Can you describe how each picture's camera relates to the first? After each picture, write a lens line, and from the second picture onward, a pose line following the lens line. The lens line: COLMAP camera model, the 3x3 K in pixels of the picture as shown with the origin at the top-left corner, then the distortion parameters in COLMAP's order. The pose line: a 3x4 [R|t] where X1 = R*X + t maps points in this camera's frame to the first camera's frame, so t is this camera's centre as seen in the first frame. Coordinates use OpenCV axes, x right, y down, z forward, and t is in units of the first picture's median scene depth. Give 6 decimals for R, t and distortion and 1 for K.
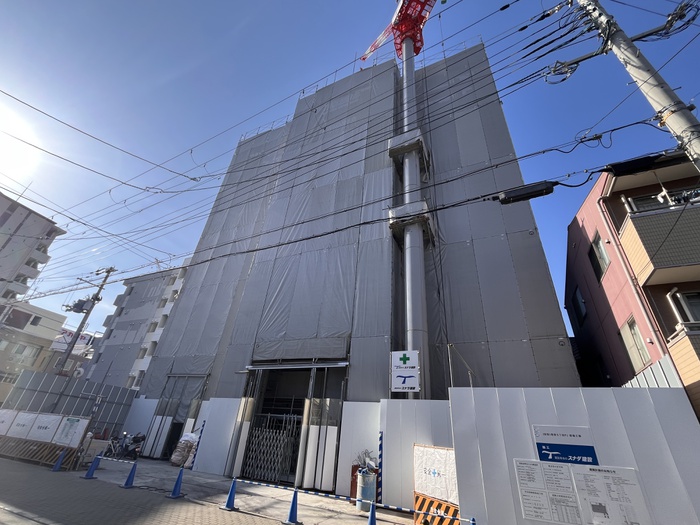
lens RADIAL K [[306.3, 0, 350.0], [0, 306.3, 262.5], [0, 0, 1]] dist [-0.002073, -0.000572]
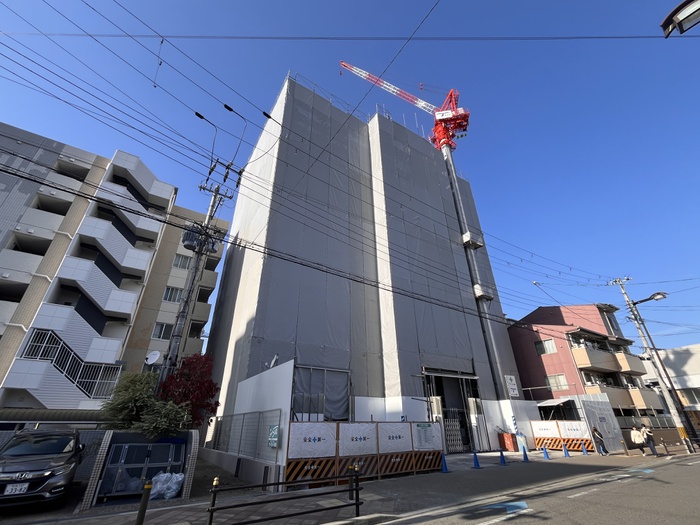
lens RADIAL K [[306.3, 0, 350.0], [0, 306.3, 262.5], [0, 0, 1]] dist [-0.002073, -0.000572]
pose [[0.525172, 0.325835, 0.786146, -1.765627], [-0.388152, 0.913821, -0.119454, 0.209736], [-0.757319, -0.242410, 0.606387, 0.616239]]
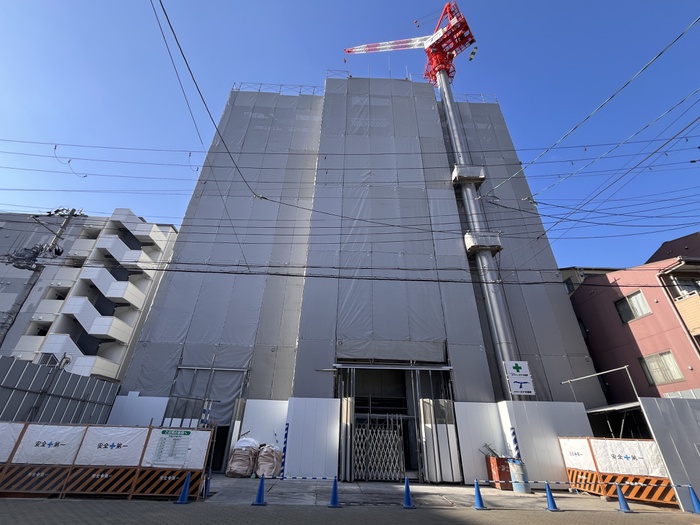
lens RADIAL K [[306.3, 0, 350.0], [0, 306.3, 262.5], [0, 0, 1]] dist [-0.002073, -0.000572]
pose [[0.889078, 0.176741, 0.422258, -0.805447], [-0.192025, 0.981369, -0.006448, 0.030773], [-0.415531, -0.075351, 0.906453, 0.161586]]
